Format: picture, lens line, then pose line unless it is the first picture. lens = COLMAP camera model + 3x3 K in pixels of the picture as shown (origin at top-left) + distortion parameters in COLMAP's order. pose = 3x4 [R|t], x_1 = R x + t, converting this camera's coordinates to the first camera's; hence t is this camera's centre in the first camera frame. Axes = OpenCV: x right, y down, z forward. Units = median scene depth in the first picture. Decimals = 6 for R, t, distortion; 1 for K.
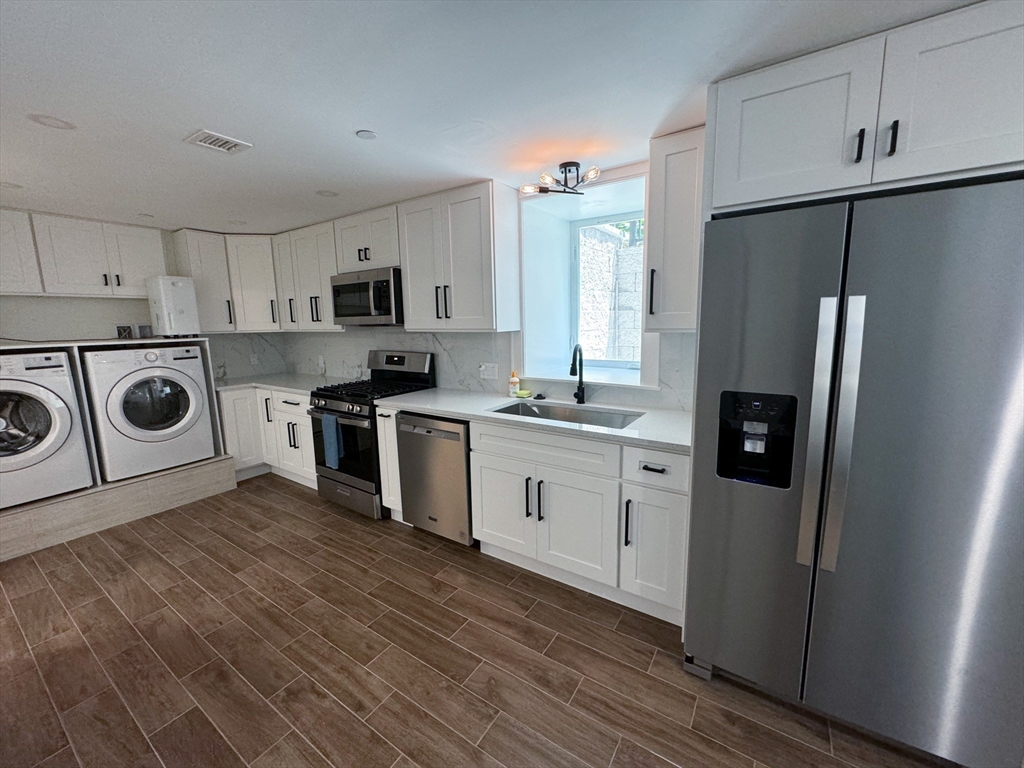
lens RADIAL K [[408.5, 0, 511.0], [0, 408.5, 380.8], [0, 0, 1]] dist [-0.002435, 0.000679]
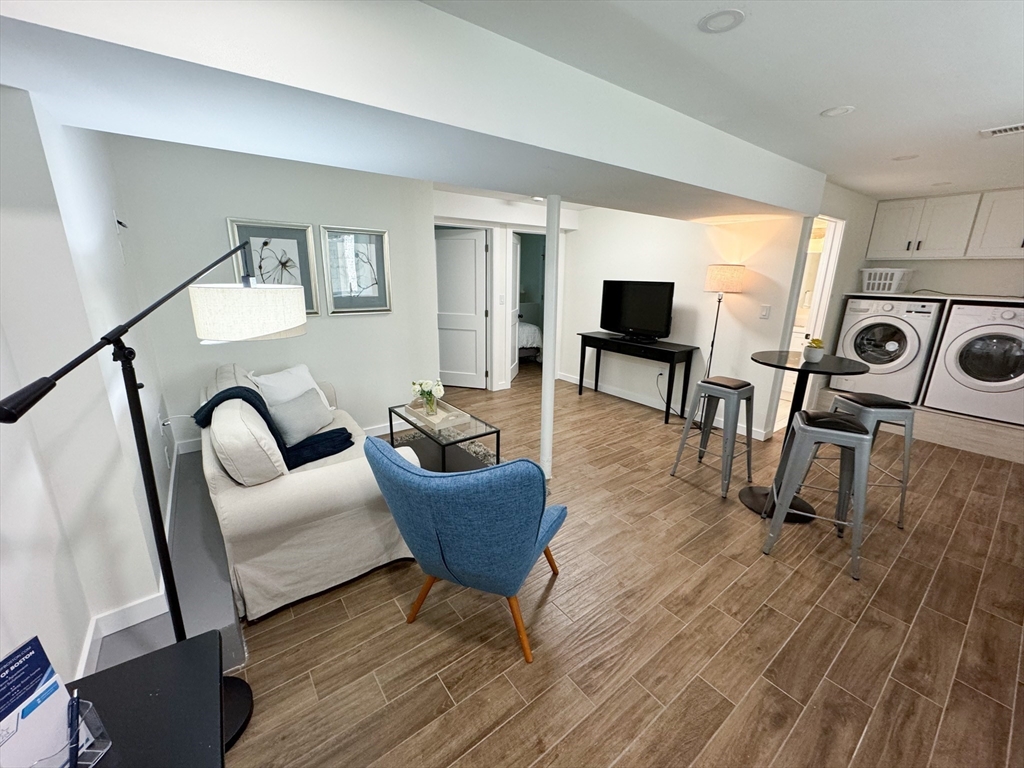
lens RADIAL K [[408.5, 0, 513.4], [0, 408.5, 383.0], [0, 0, 1]] dist [-0.002435, 0.000679]
pose [[-0.329524, 0.261611, -0.907179, 0.550386], [-0.147573, 0.934764, 0.323170, -0.042644], [0.932543, 0.240367, -0.269420, 0.095868]]
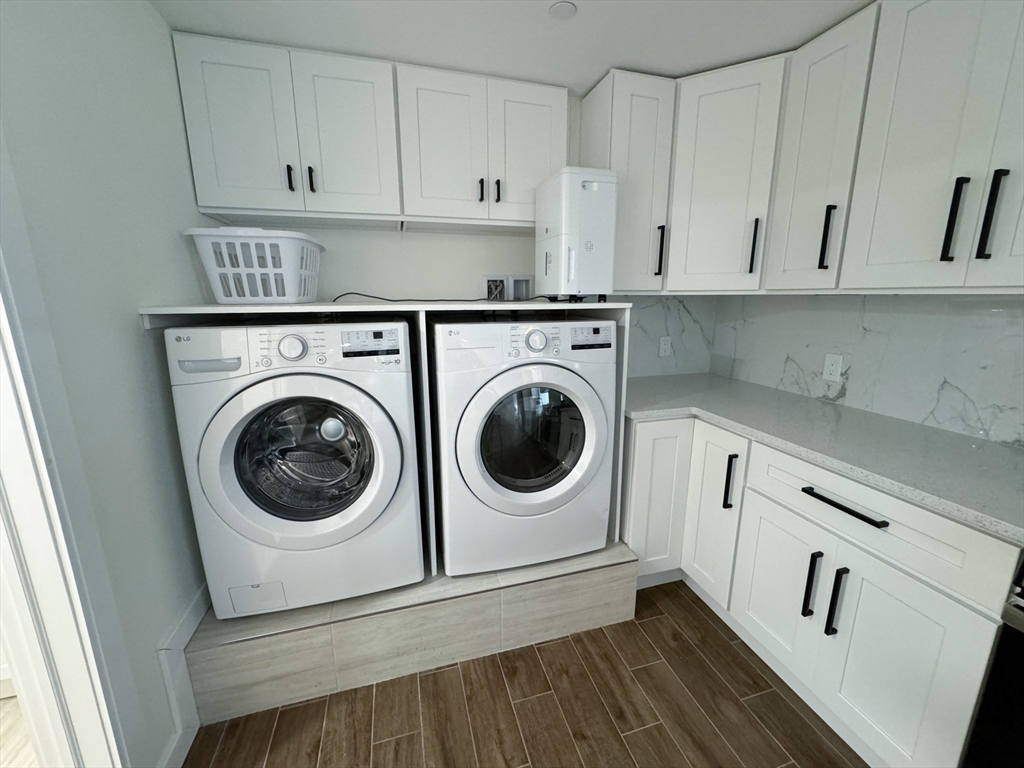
lens RADIAL K [[408.5, 0, 508.2], [0, 408.5, 383.1], [0, 0, 1]] dist [-0.002435, 0.000679]
pose [[0.756829, 0.154432, -0.635107, -0.566809], [-0.107697, 0.987869, 0.111873, -0.055410], [0.644679, -0.016270, 0.764280, 0.587314]]
